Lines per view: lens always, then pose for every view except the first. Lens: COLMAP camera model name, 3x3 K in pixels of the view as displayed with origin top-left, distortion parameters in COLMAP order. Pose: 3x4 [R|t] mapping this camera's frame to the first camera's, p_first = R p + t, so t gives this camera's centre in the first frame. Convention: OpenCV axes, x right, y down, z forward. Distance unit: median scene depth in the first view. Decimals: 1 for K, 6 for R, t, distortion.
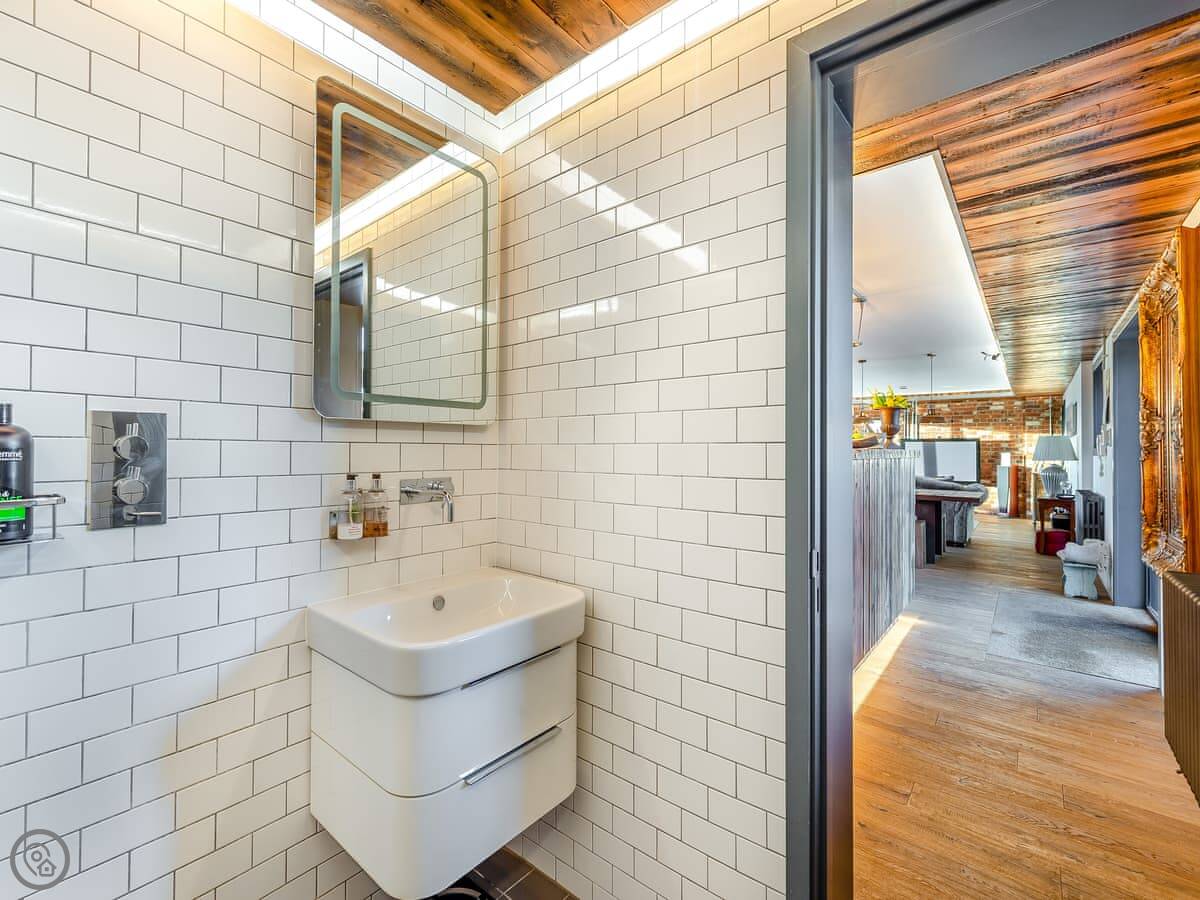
lens RADIAL K [[529.2, 0, 588.5], [0, 529.2, 445.3], [0, 0, 1]] dist [0.007234, -0.002074]
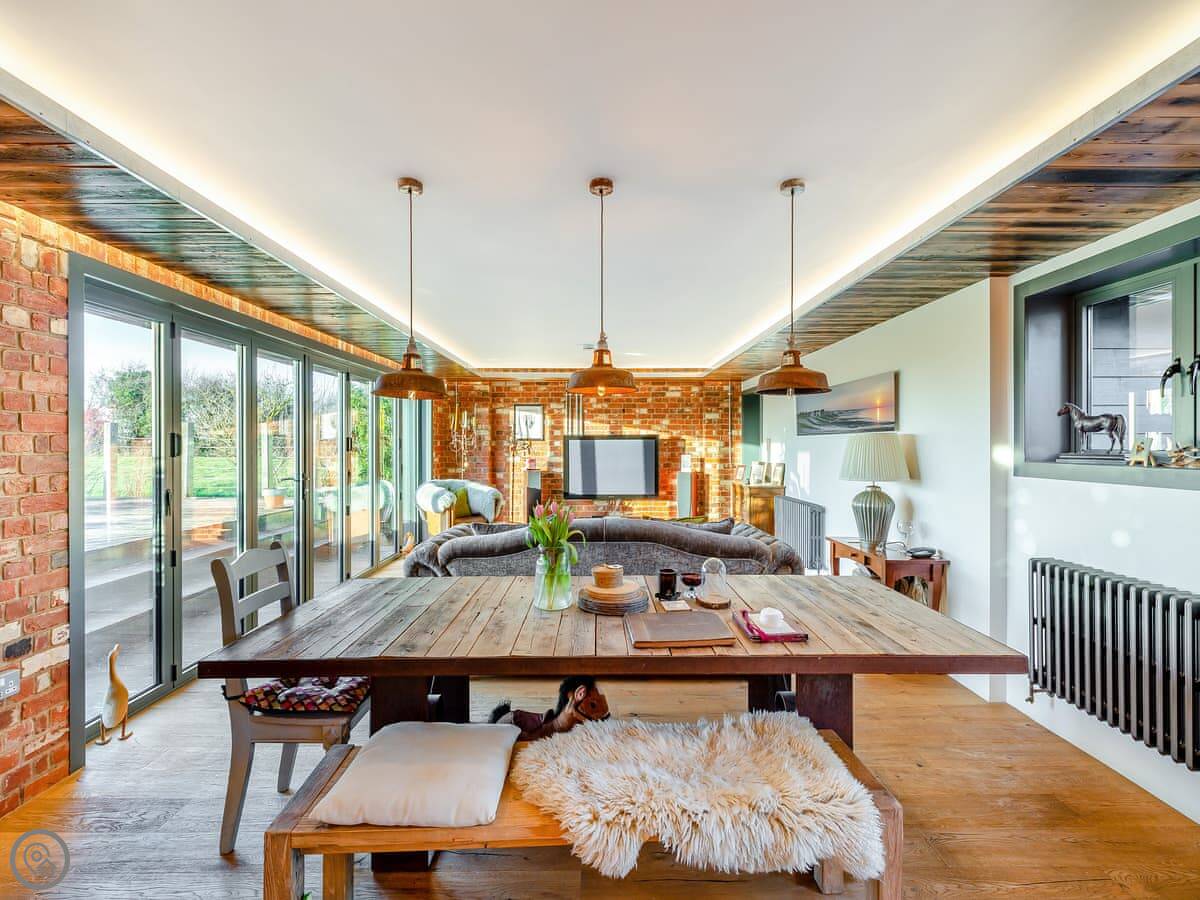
lens RADIAL K [[529.2, 0, 604.7], [0, 529.2, 448.2], [0, 0, 1]] dist [0.007234, -0.002074]
pose [[0.765385, -0.010917, 0.643480, 0.215860], [-0.001253, 0.999829, 0.018453, -0.008536], [-0.643571, -0.014930, 0.765240, 0.493176]]
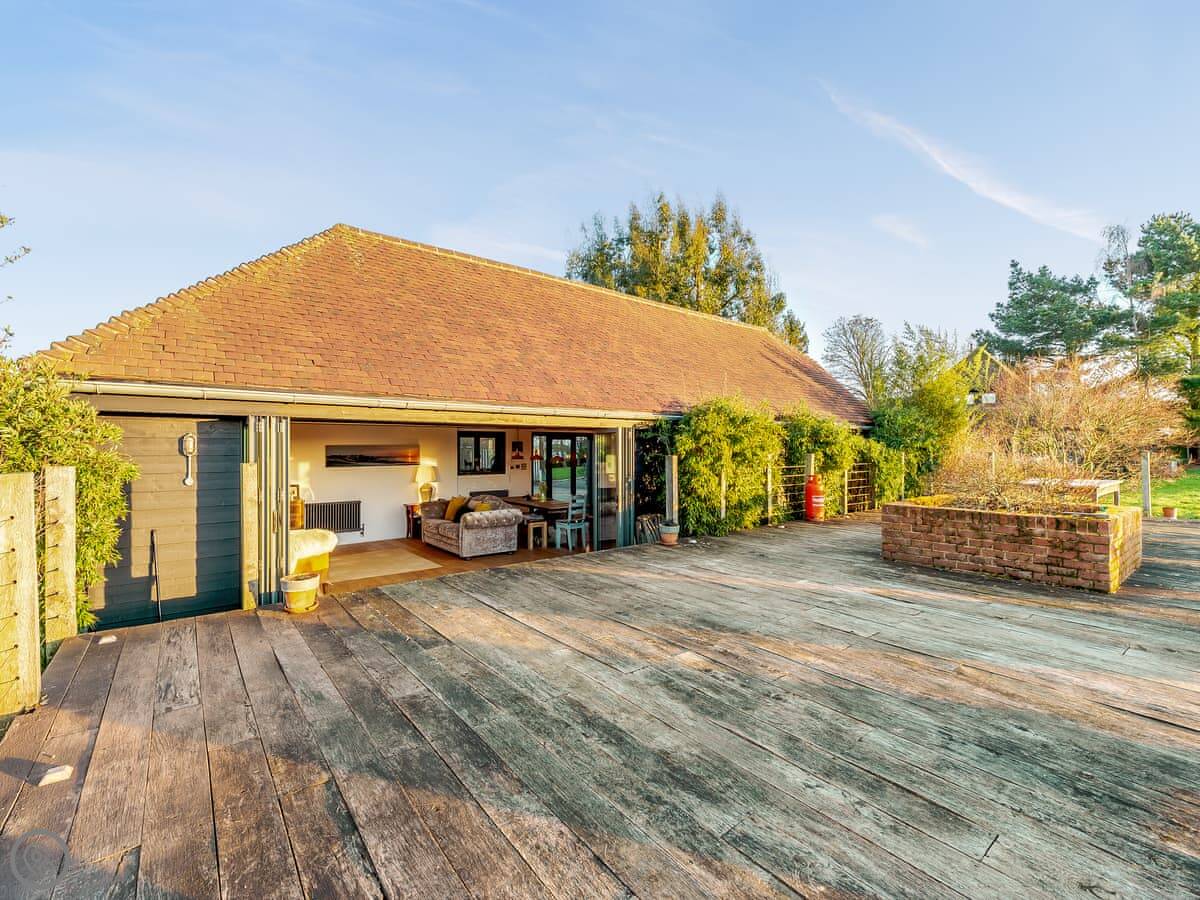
lens RADIAL K [[529.2, 0, 587.5], [0, 529.2, 445.9], [0, 0, 1]] dist [0.007234, -0.002074]
pose [[-0.969087, -0.004557, 0.246678, 0.003686], [-0.007100, 0.999930, -0.009418, -0.044896], [-0.246618, -0.010878, -0.969052, 1.581933]]
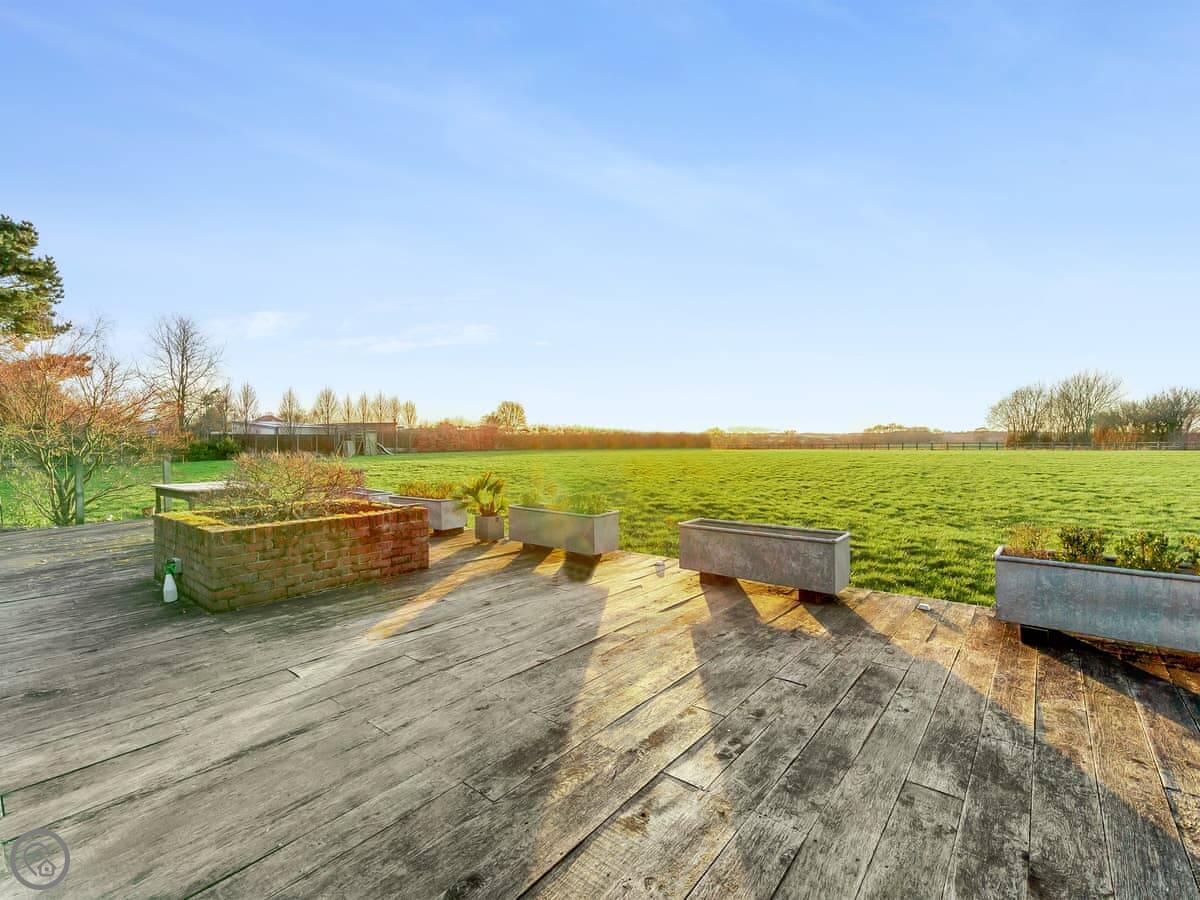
lens RADIAL K [[529.2, 0, 600.9], [0, 529.2, 443.1], [0, 0, 1]] dist [0.007234, -0.002074]
pose [[-0.023223, -0.007603, -0.999701, 0.216567], [0.016748, 0.999828, -0.007993, -0.048101], [0.999590, -0.016928, -0.023091, 1.250726]]
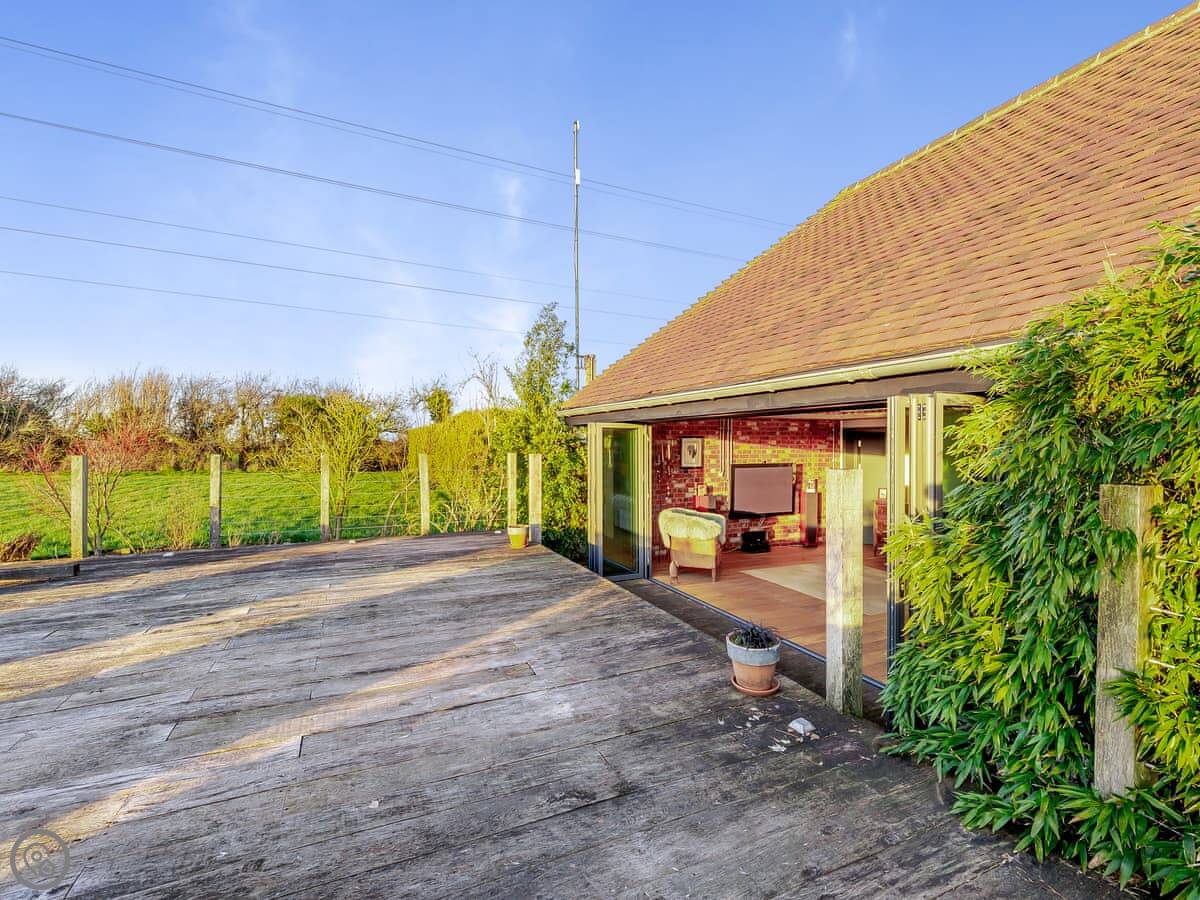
lens RADIAL K [[529.2, 0, 612.3], [0, 529.2, 450.2], [0, 0, 1]] dist [0.007234, -0.002074]
pose [[0.445173, -0.016435, 0.895294, -0.194492], [-0.003120, 0.999797, 0.019905, -0.051347], [-0.895439, -0.011655, 0.445032, 0.876098]]
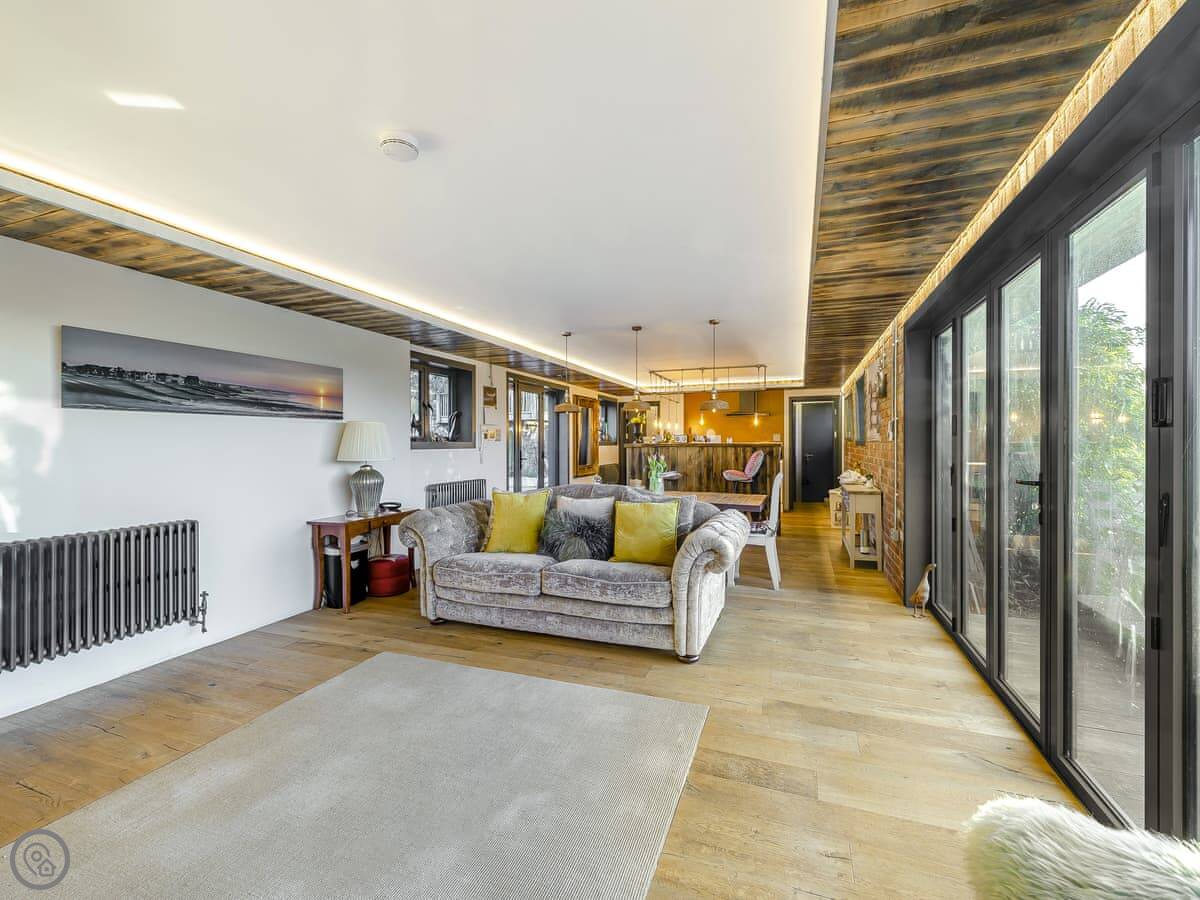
lens RADIAL K [[529.2, 0, 598.8], [0, 529.2, 442.6], [0, 0, 1]] dist [0.007234, -0.002074]
pose [[-0.953714, -0.007698, -0.300615, 0.522511], [-0.005116, 0.999943, -0.009377, 0.007081], [0.300670, -0.007405, -0.953699, 1.099157]]
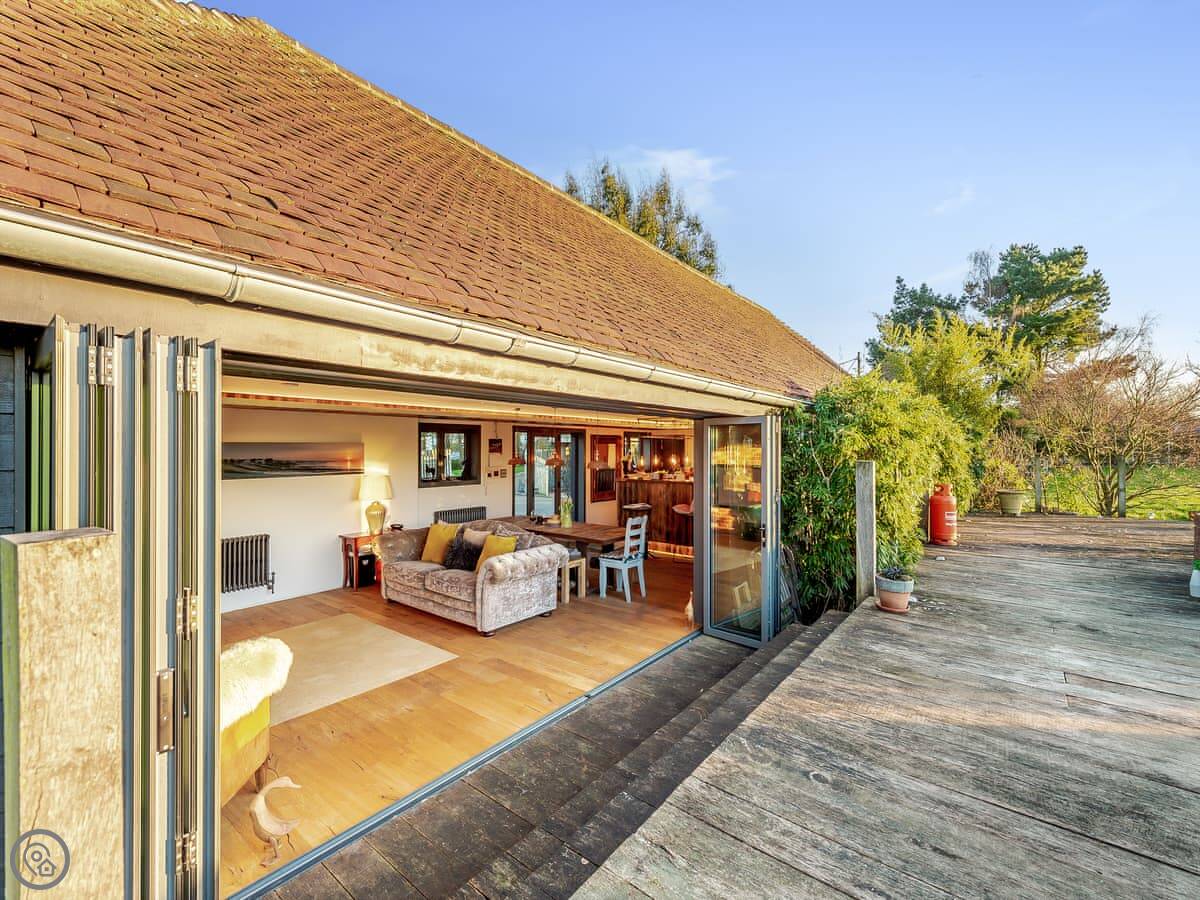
lens RADIAL K [[529.2, 0, 594.6], [0, 529.2, 444.9], [0, 0, 1]] dist [0.007234, -0.002074]
pose [[-0.999893, -0.008750, 0.011698, 0.282590], [-0.008901, 0.999877, -0.012907, -0.045338], [-0.011584, -0.013010, -0.999848, 1.323170]]
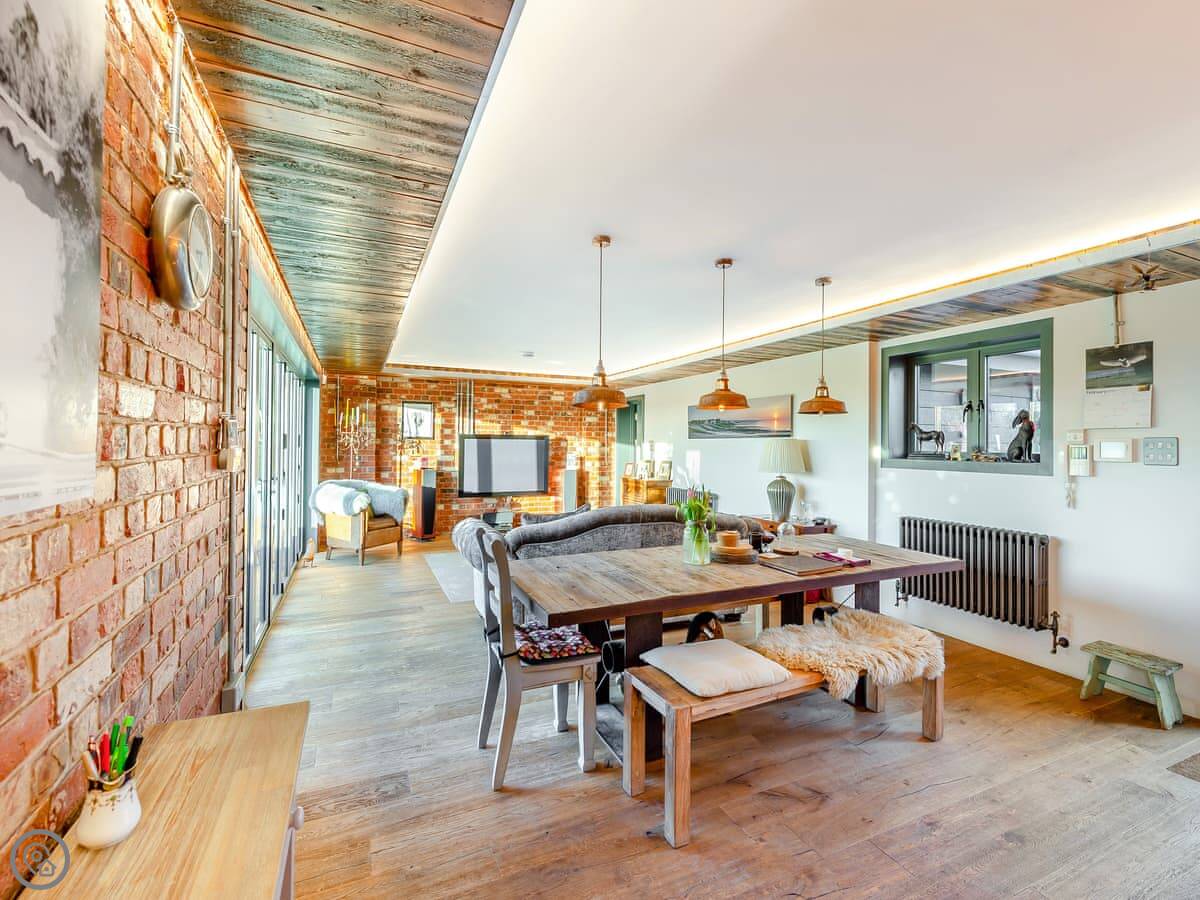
lens RADIAL K [[529.2, 0, 605.1], [0, 529.2, 442.1], [0, 0, 1]] dist [0.007234, -0.002074]
pose [[0.437219, 0.003361, 0.899349, 0.066514], [-0.016442, 0.999856, 0.004256, -0.008328], [-0.899205, -0.016648, 0.437211, 0.578395]]
